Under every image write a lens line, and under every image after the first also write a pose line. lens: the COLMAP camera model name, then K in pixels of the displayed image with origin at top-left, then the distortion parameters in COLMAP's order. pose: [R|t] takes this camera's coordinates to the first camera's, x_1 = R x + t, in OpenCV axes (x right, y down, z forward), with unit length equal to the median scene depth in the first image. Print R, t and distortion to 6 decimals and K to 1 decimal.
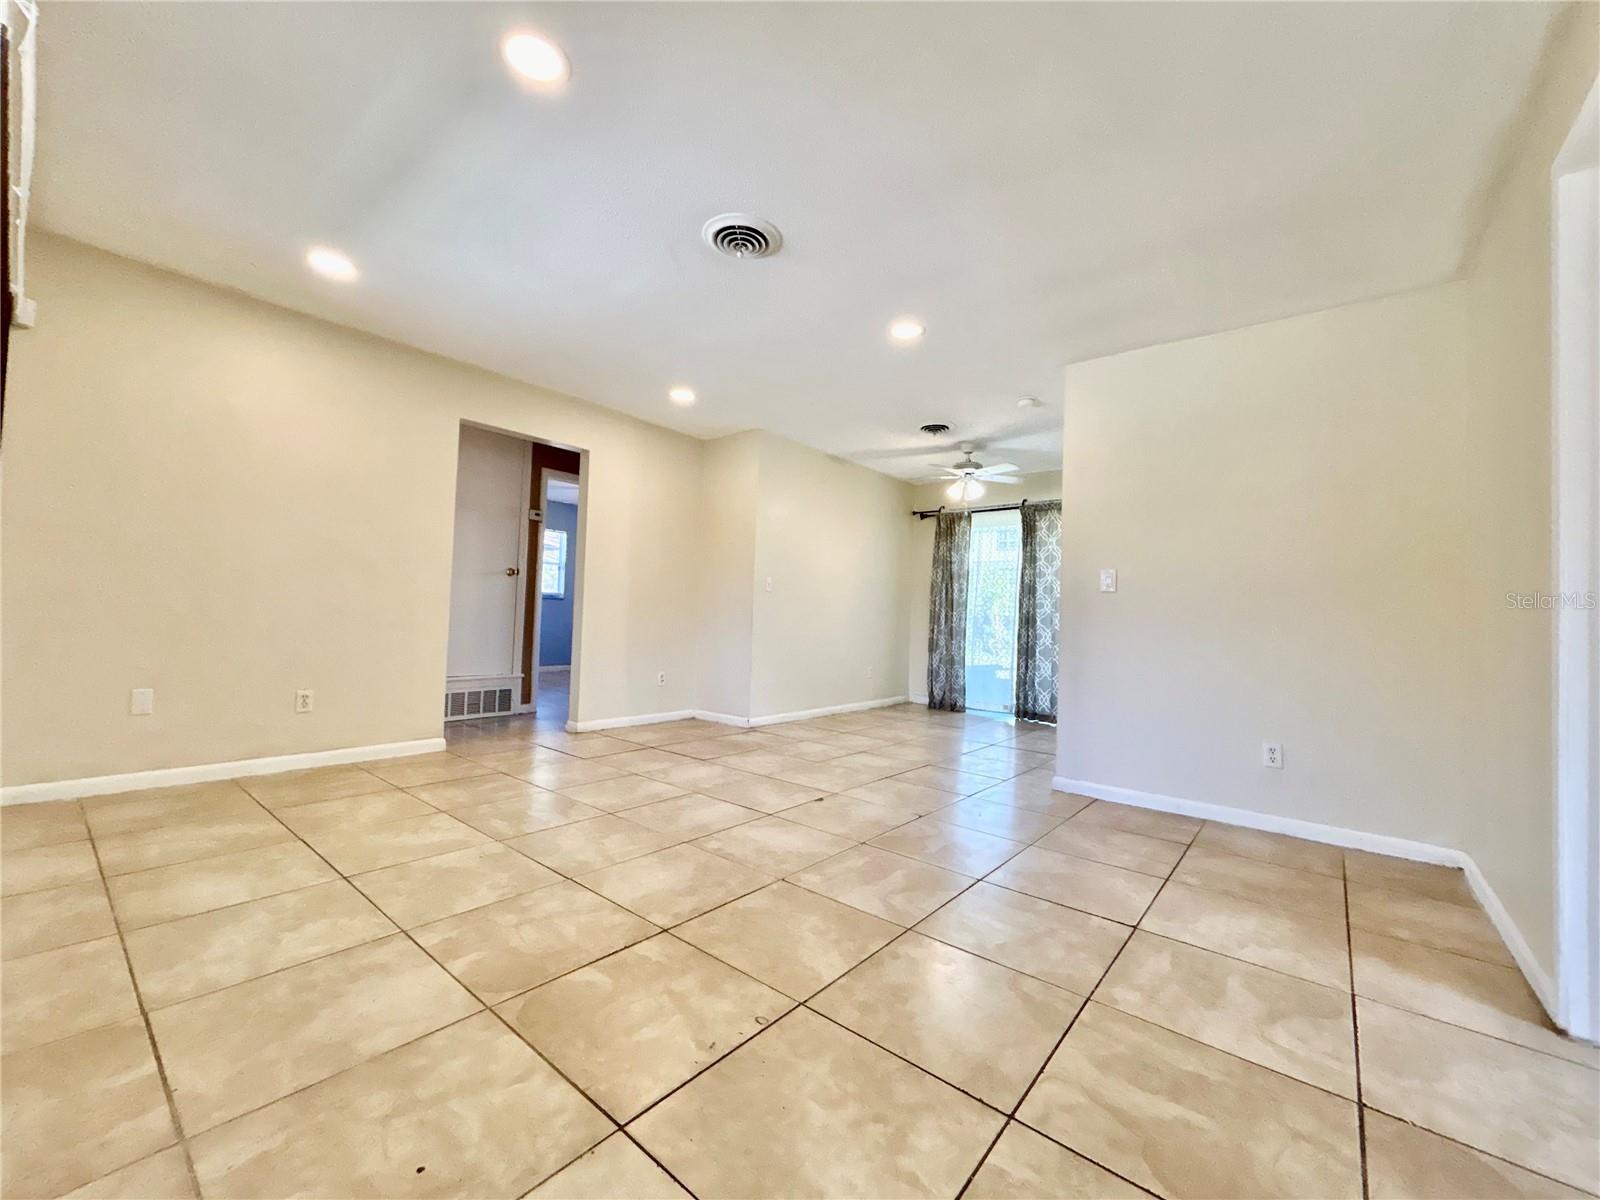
lens RADIAL K [[648.9, 0, 797.5], [0, 648.9, 598.8], [0, 0, 1]] dist [-0.001868, -0.000696]
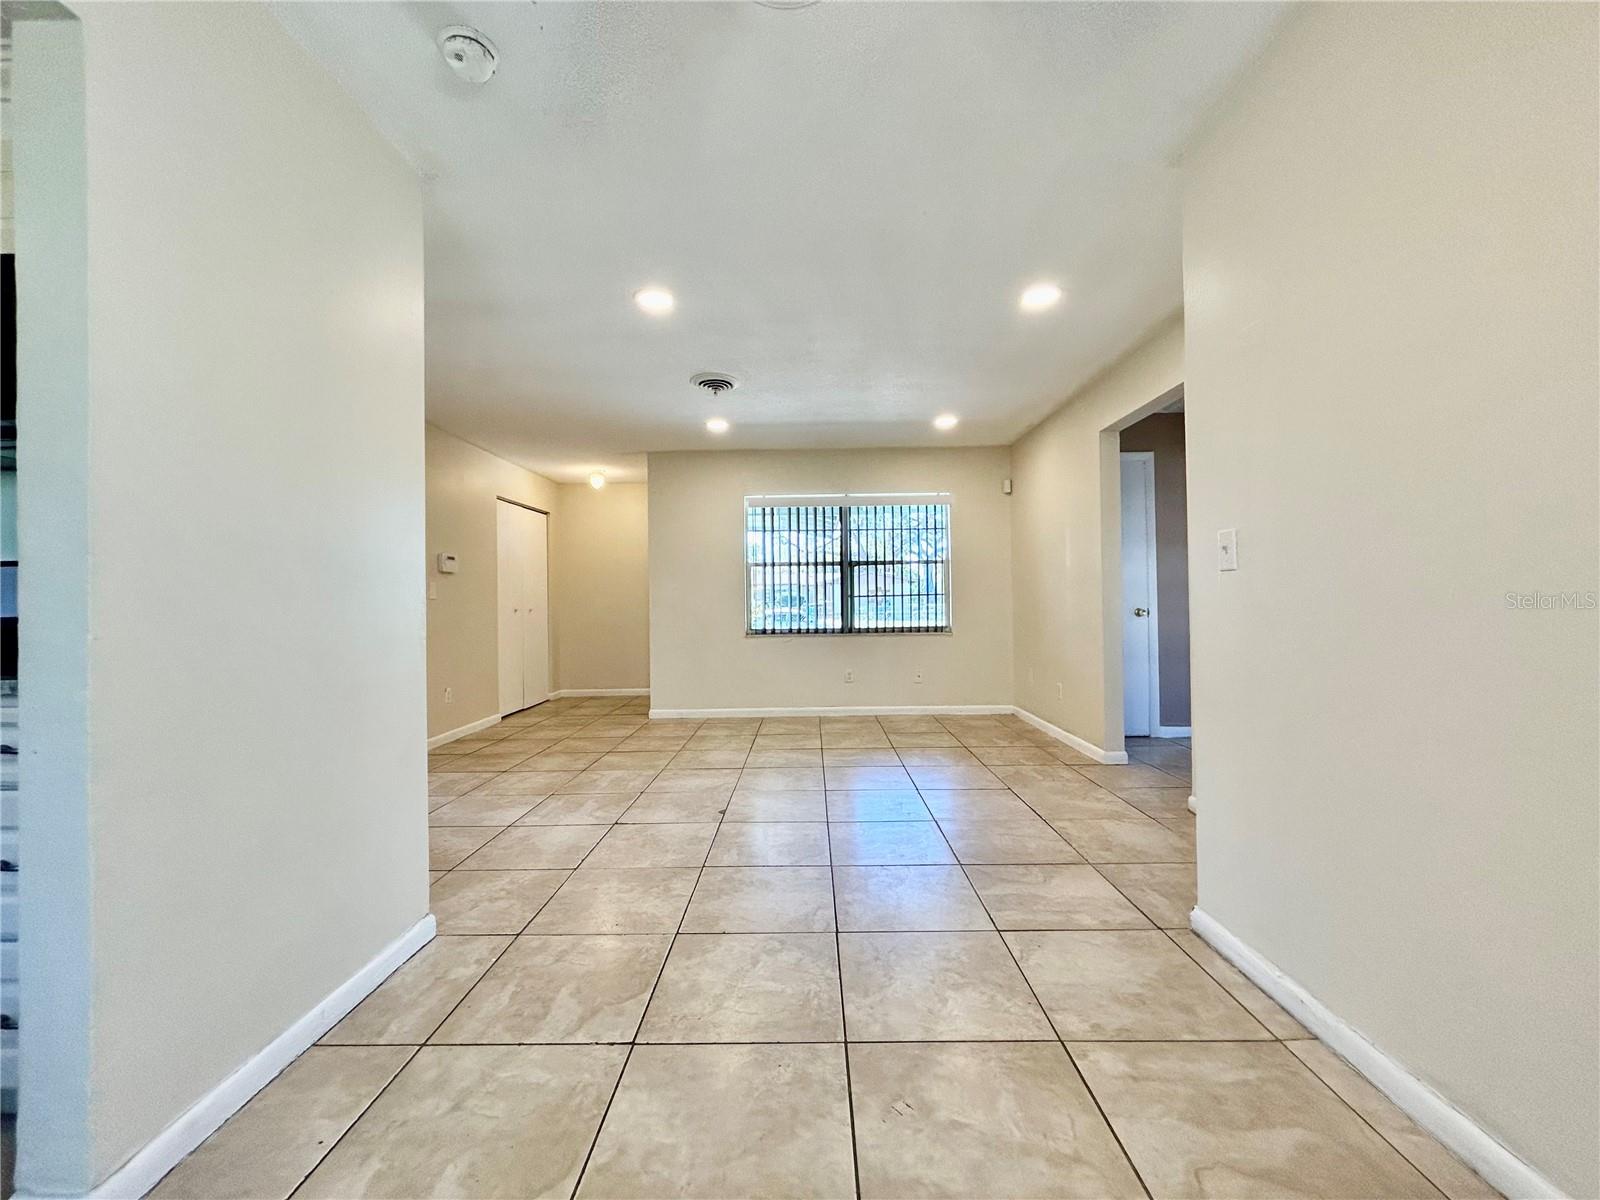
lens RADIAL K [[643.9, 0, 795.0], [0, 643.9, 597.3], [0, 0, 1]] dist [-0.000639, -0.000245]
pose [[-0.781264, -0.031251, -0.623418, 0.669999], [0.001301, 0.998662, -0.051692, 0.036461], [0.624200, -0.041196, -0.780178, 2.163987]]
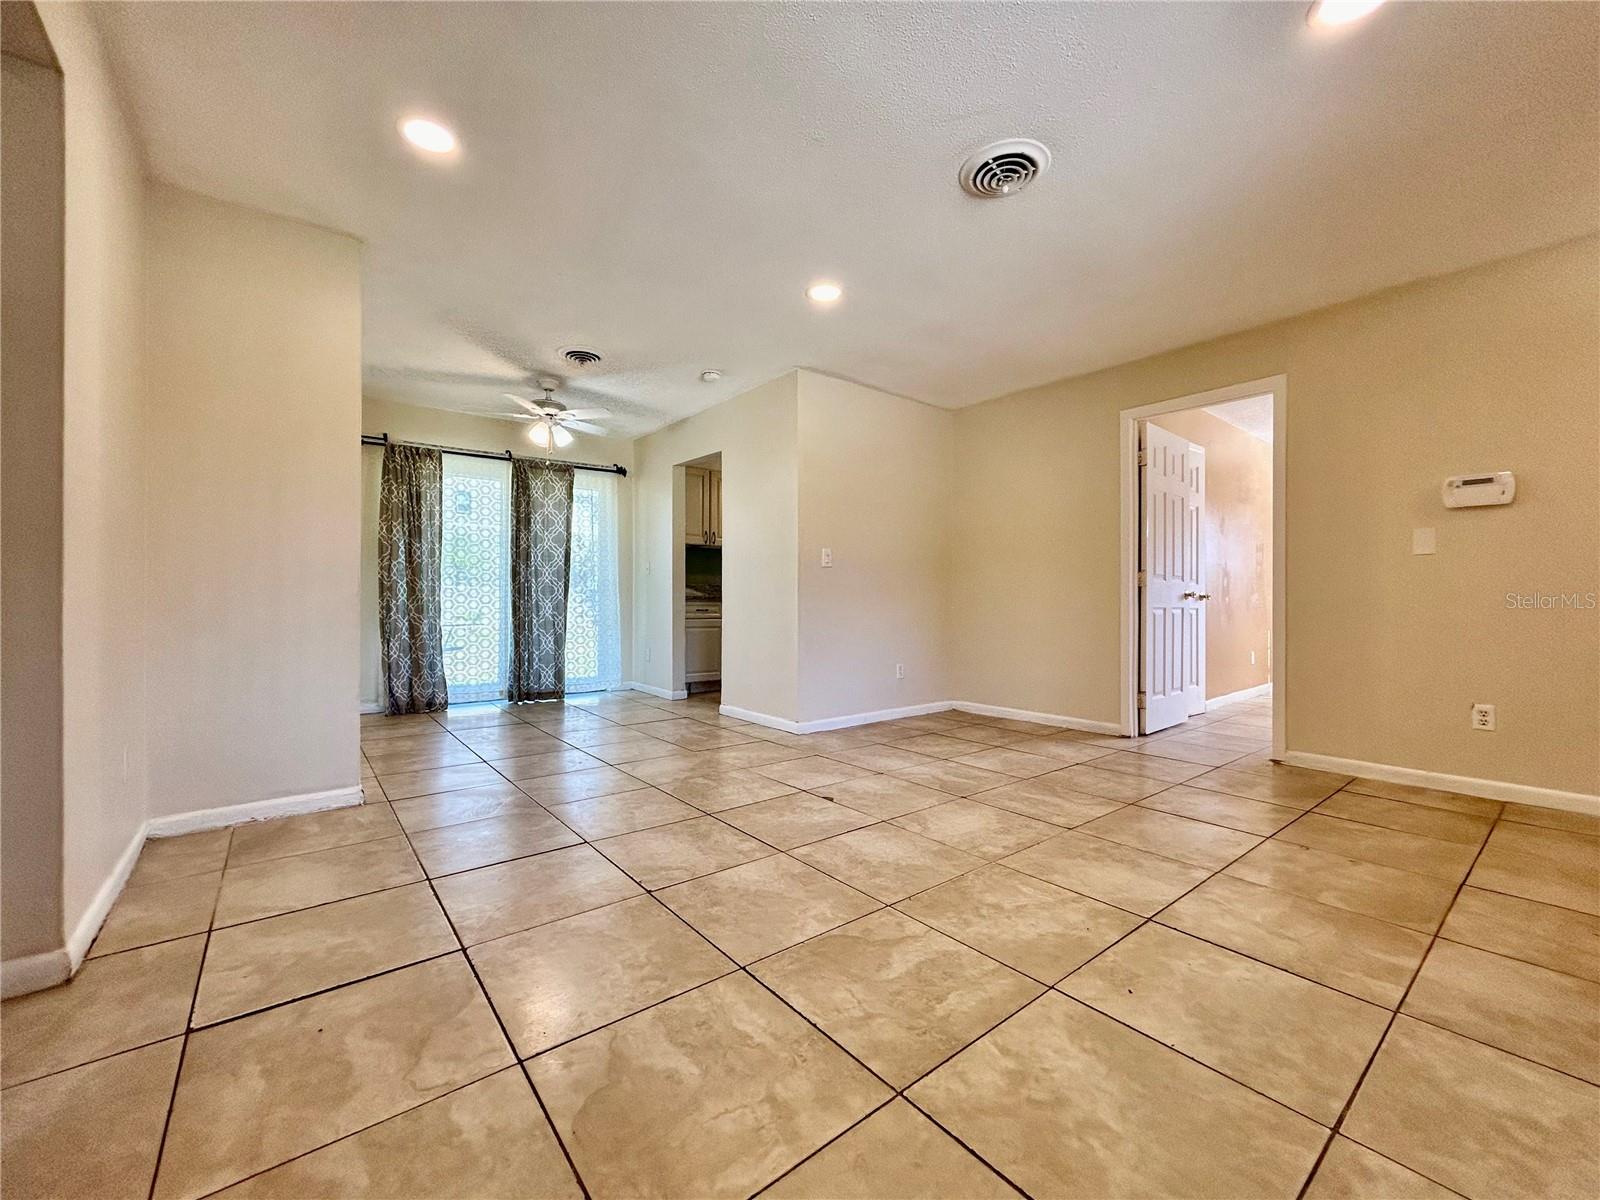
lens RADIAL K [[648.9, 0, 797.5], [0, 648.9, 598.8], [0, 0, 1]] dist [-0.001868, -0.000696]
pose [[0.202889, -0.036068, 0.978537, -0.970687], [-0.020014, 0.998960, 0.040970, 0.002311], [-0.978997, -0.027897, 0.201956, 1.014237]]
